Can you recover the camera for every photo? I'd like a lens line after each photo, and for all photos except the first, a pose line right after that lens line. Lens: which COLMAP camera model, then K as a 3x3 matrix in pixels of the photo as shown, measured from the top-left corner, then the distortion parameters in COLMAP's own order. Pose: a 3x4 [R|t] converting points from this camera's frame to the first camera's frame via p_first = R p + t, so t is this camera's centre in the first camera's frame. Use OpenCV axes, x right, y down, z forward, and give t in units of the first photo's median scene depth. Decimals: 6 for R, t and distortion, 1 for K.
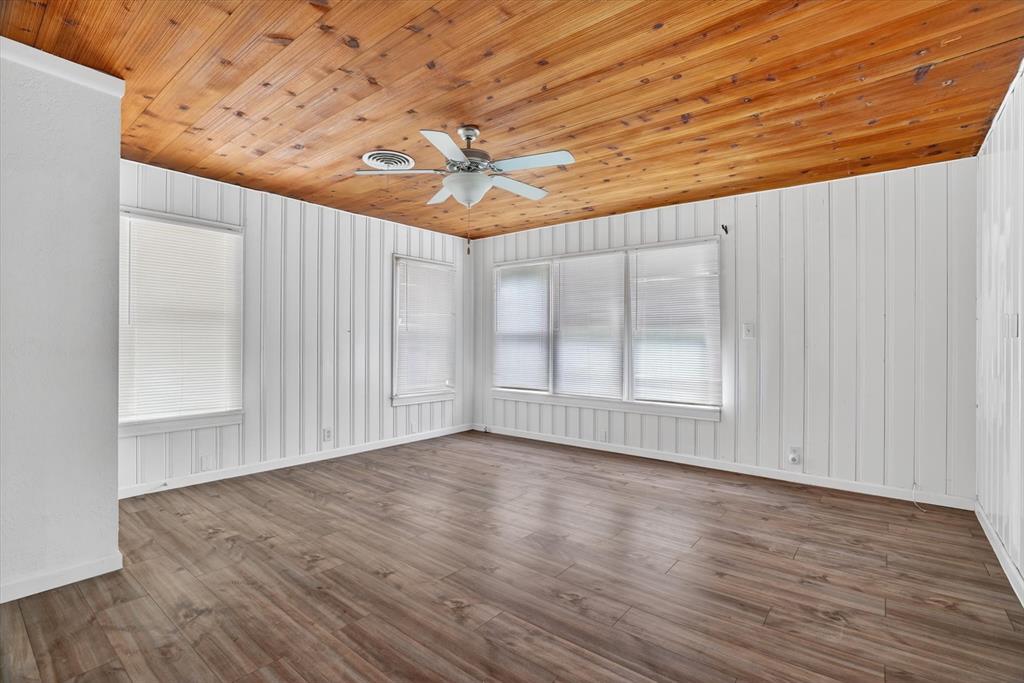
lens RADIAL K [[476.9, 0, 513.5], [0, 476.9, 342.2], [0, 0, 1]] dist [-0.059001, 0.021076]
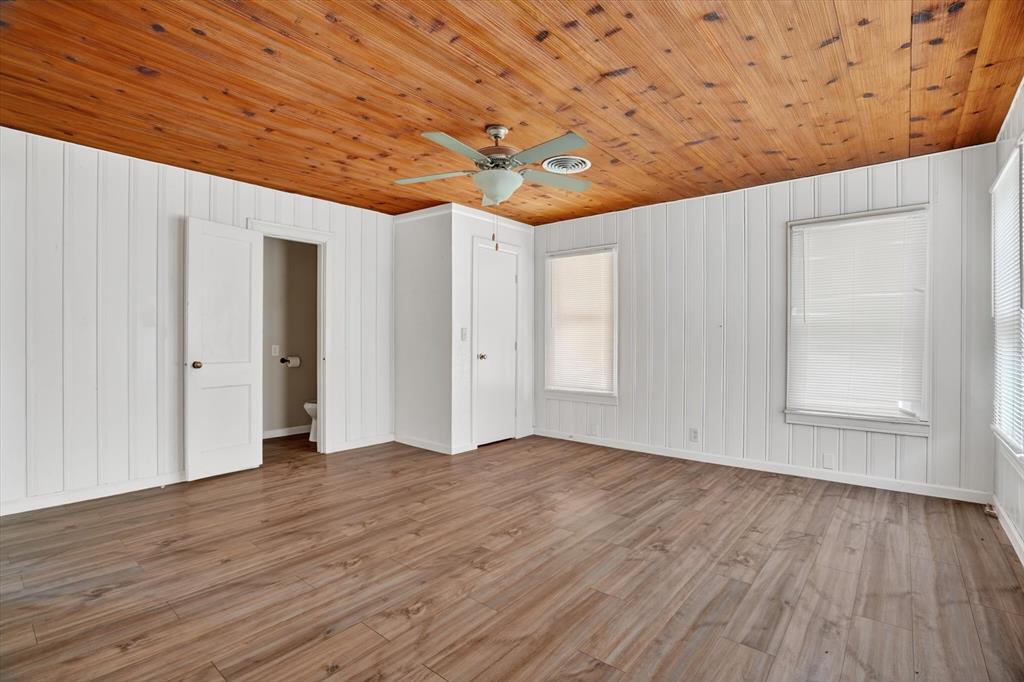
lens RADIAL K [[476.9, 0, 513.5], [0, 476.9, 341.7], [0, 0, 1]] dist [-0.059001, 0.021076]
pose [[-0.022110, 0.000684, -0.999755, 0.736460], [-0.001060, 0.999999, 0.000707, 0.007564], [0.999755, 0.001076, -0.022110, 0.841247]]
